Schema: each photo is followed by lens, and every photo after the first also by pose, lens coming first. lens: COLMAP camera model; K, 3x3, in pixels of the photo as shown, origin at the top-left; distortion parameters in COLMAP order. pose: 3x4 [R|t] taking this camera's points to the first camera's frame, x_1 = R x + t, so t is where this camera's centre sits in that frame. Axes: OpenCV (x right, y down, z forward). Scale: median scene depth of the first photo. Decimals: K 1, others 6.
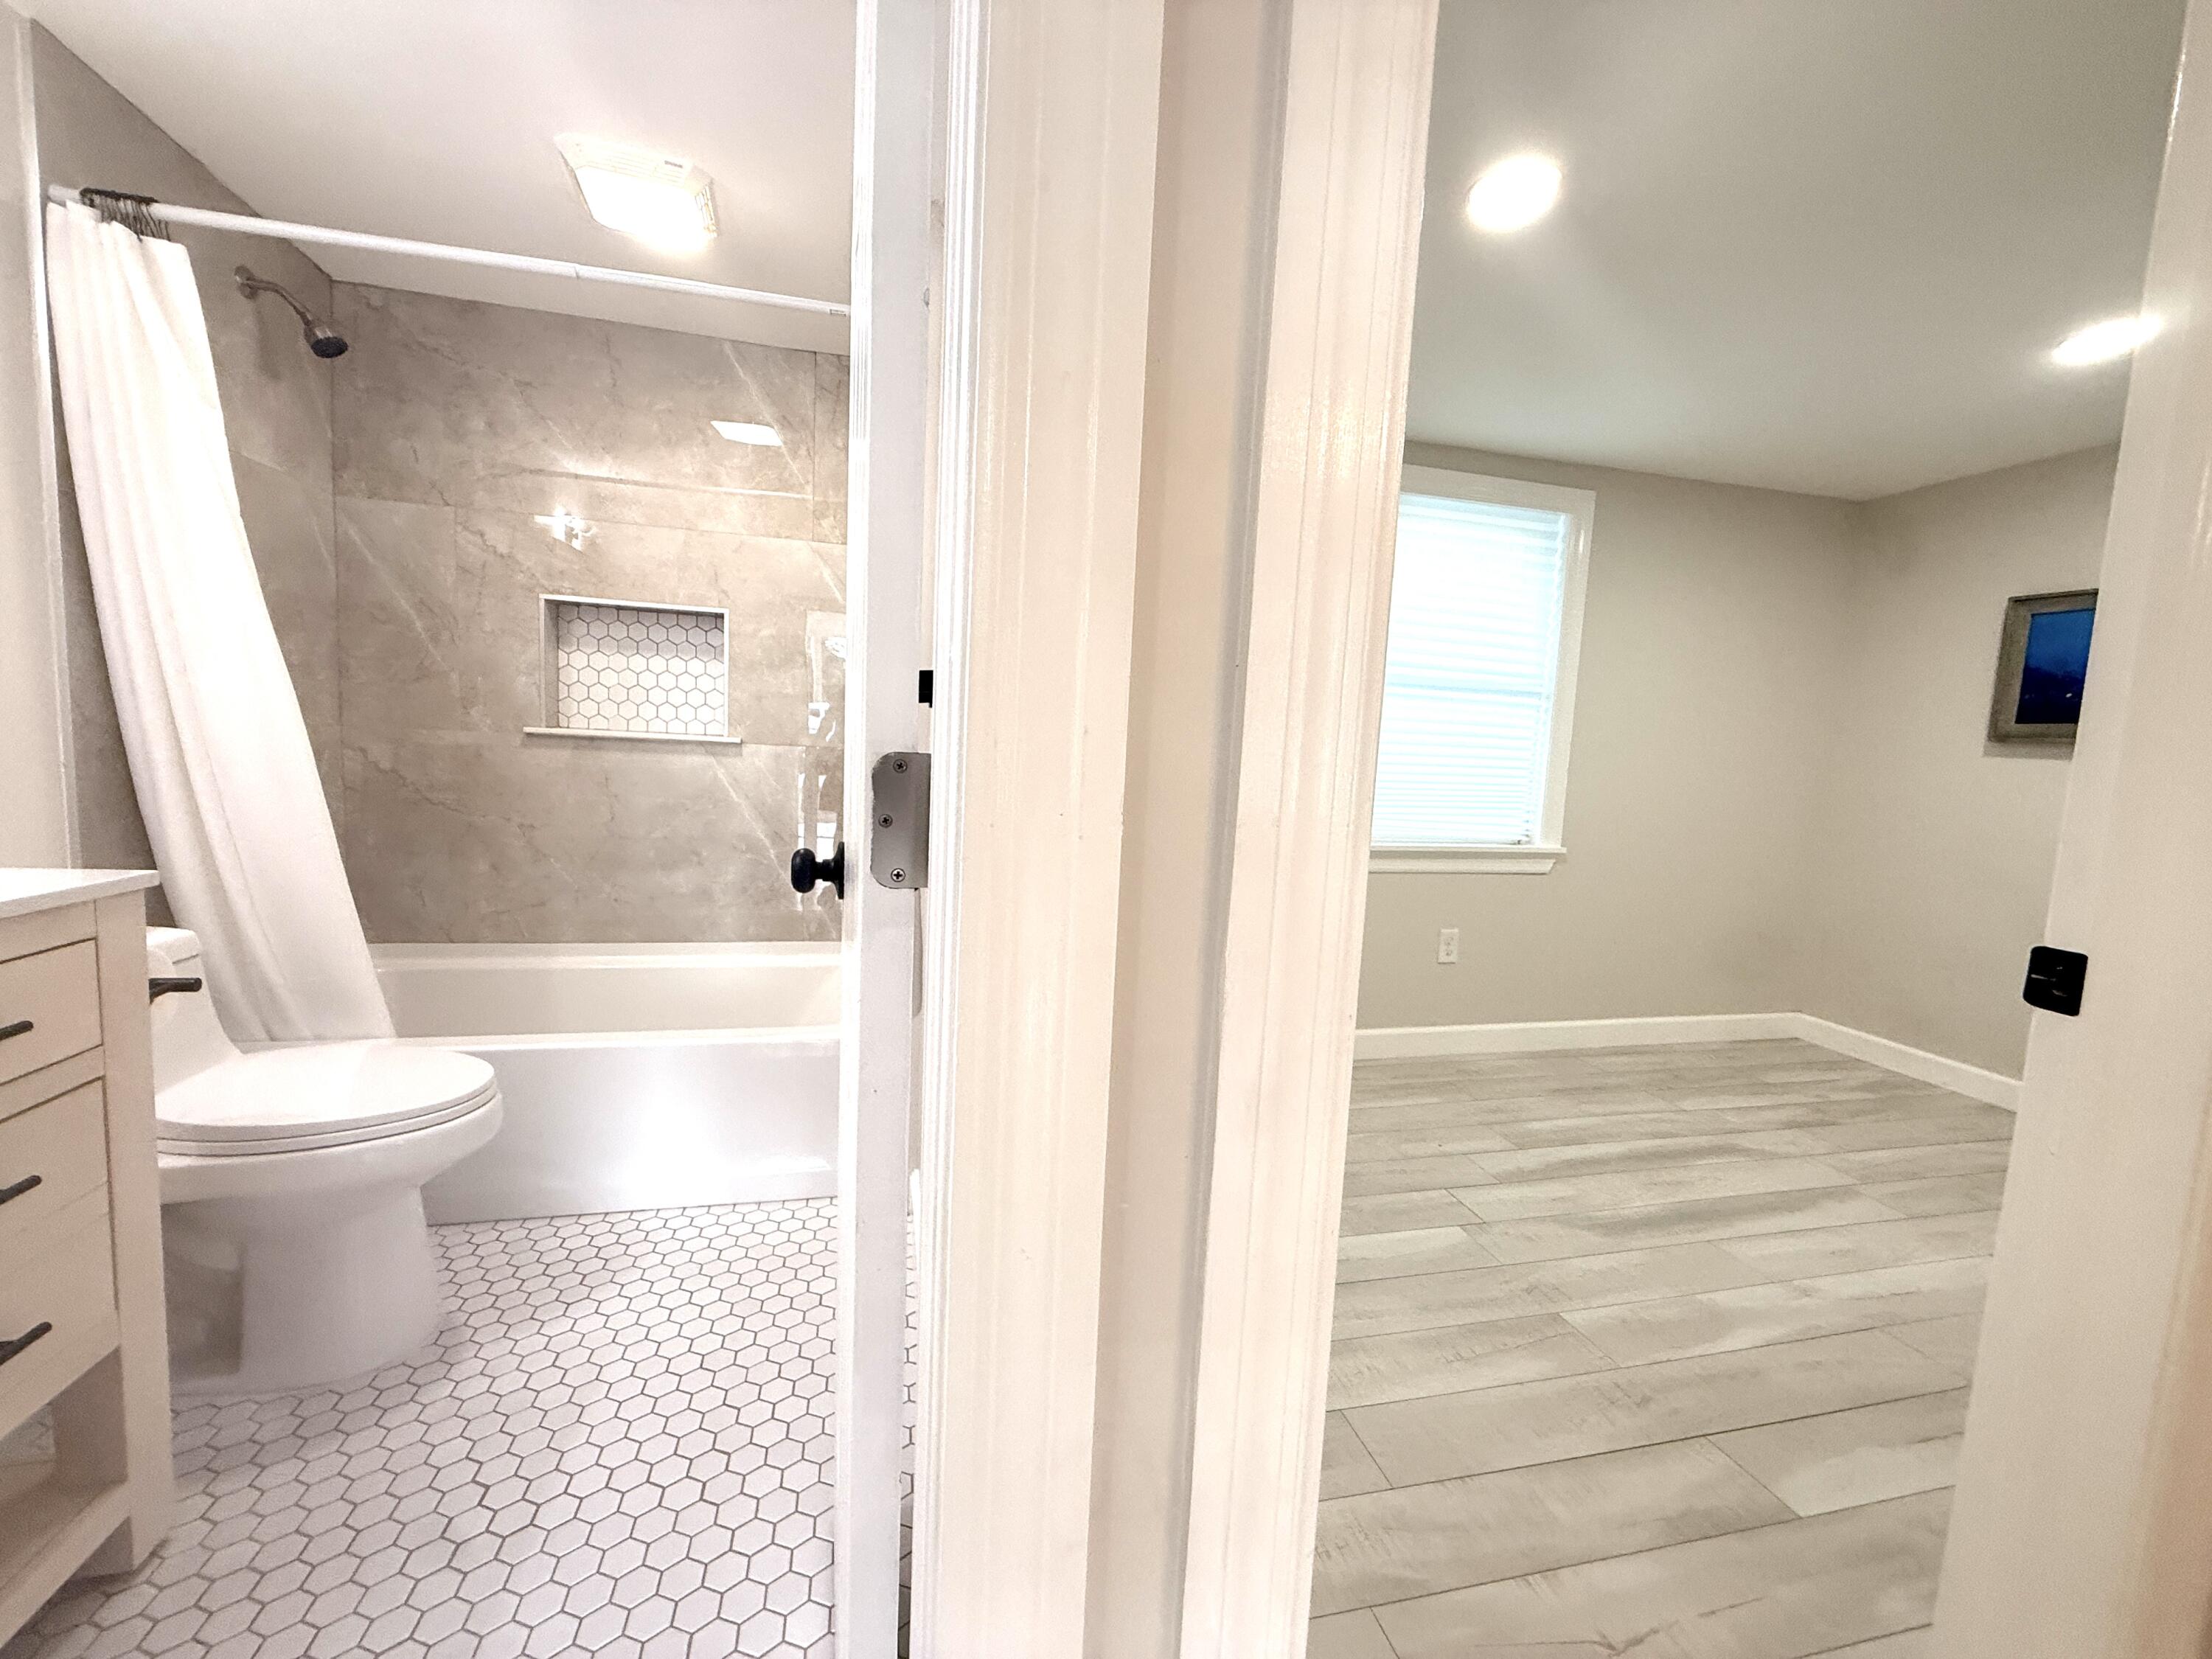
lens RADIAL K [[881.1, 0, 1101.1], [0, 881.1, 830.4], [0, 0, 1]] dist [-0.000613, 0.000038]
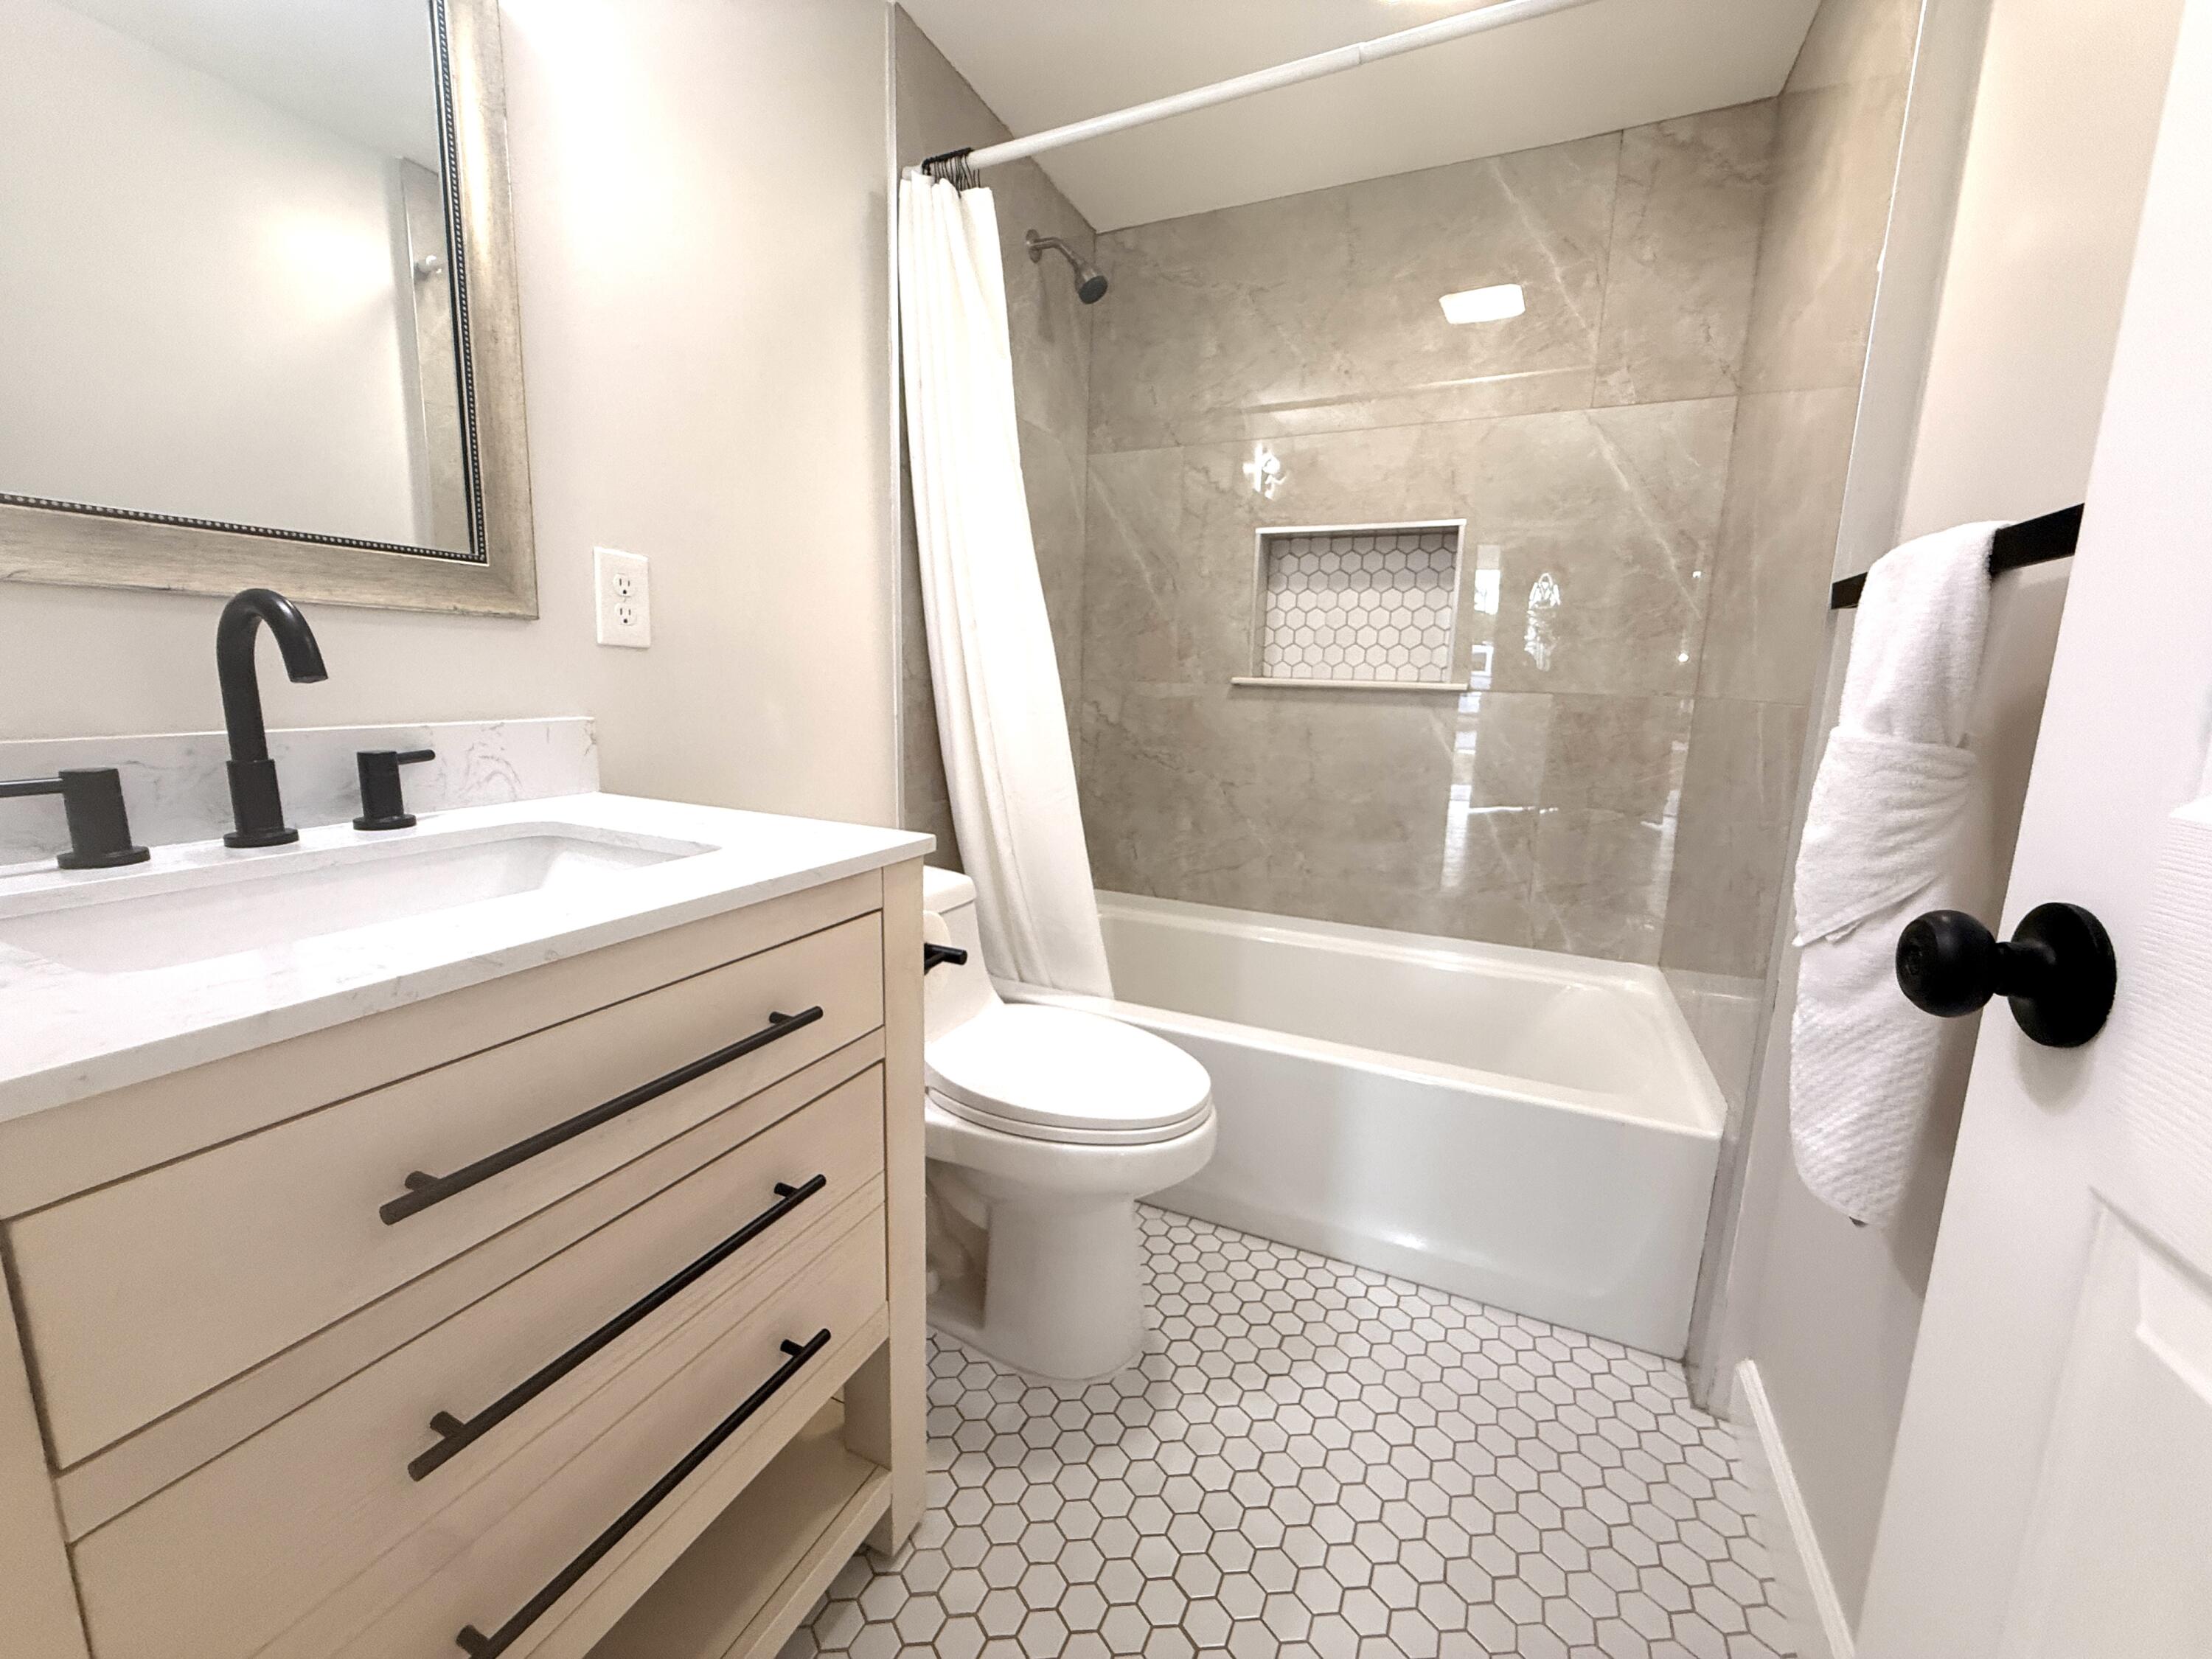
lens RADIAL K [[881.1, 0, 1101.1], [0, 881.1, 830.4], [0, 0, 1]] dist [-0.000613, 0.000038]
pose [[0.780650, 0.079702, -0.619865, -0.187228], [-0.048249, 0.996561, 0.067373, -0.012936], [0.623103, -0.022687, 0.781811, 0.196823]]
